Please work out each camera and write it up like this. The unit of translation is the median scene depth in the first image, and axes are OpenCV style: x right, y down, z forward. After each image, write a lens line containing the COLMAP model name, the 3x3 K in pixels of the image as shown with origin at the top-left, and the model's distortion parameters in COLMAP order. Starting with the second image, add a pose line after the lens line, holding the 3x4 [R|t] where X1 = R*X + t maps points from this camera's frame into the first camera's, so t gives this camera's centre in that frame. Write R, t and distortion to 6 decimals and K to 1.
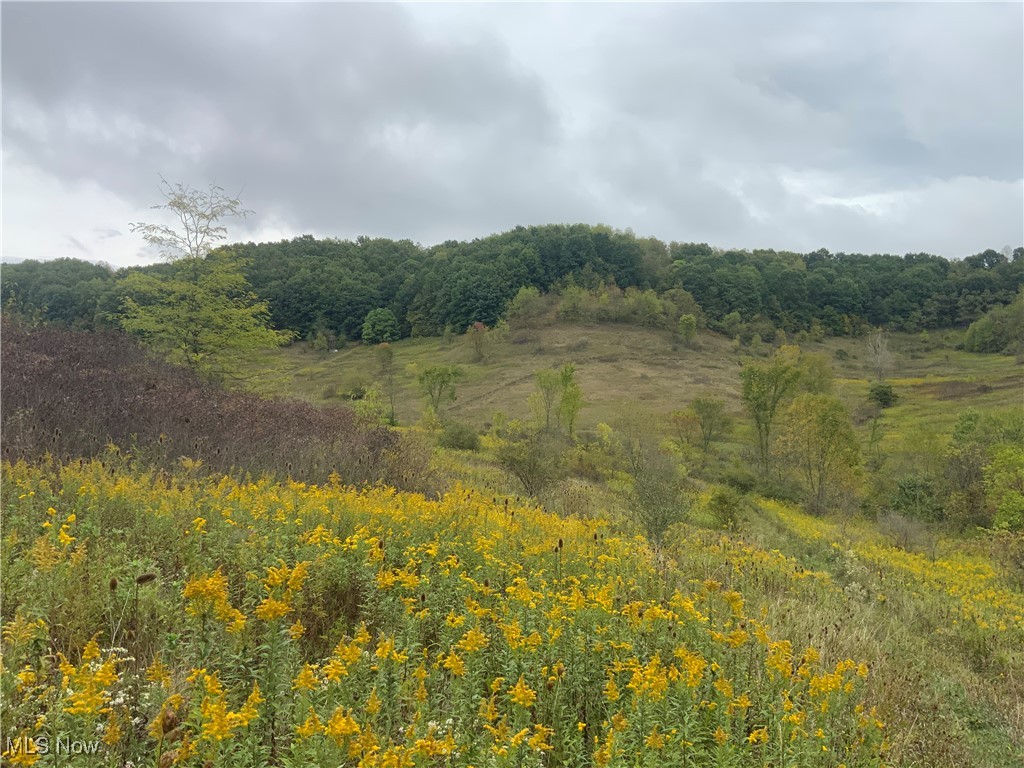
lens RADIAL K [[859.7, 0, 512.0], [0, 859.7, 384.0], [0, 0, 1]] dist [0.087195, -0.000445]
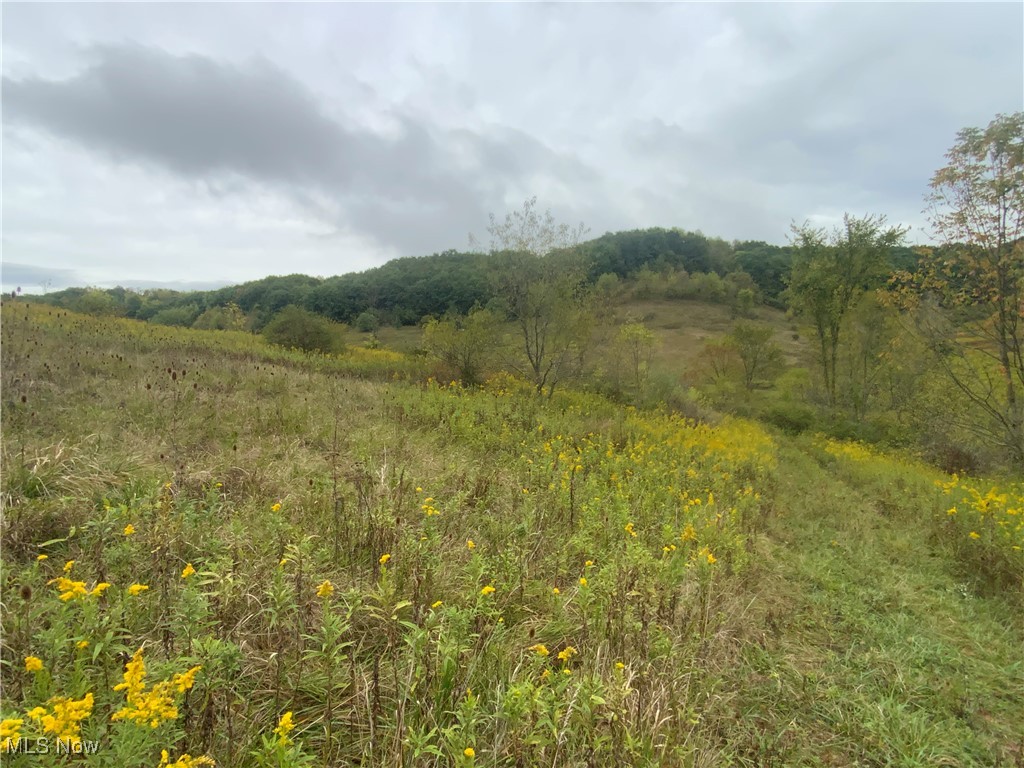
lens RADIAL K [[570.0, 0, 512.0], [0, 570.0, 384.0], [0, 0, 1]] dist [0.001469, -0.000374]
pose [[0.979701, -0.002500, -0.200448, 0.043996], [0.007526, 0.999676, 0.024313, 0.023267], [0.200322, -0.025328, 0.979403, 0.163387]]
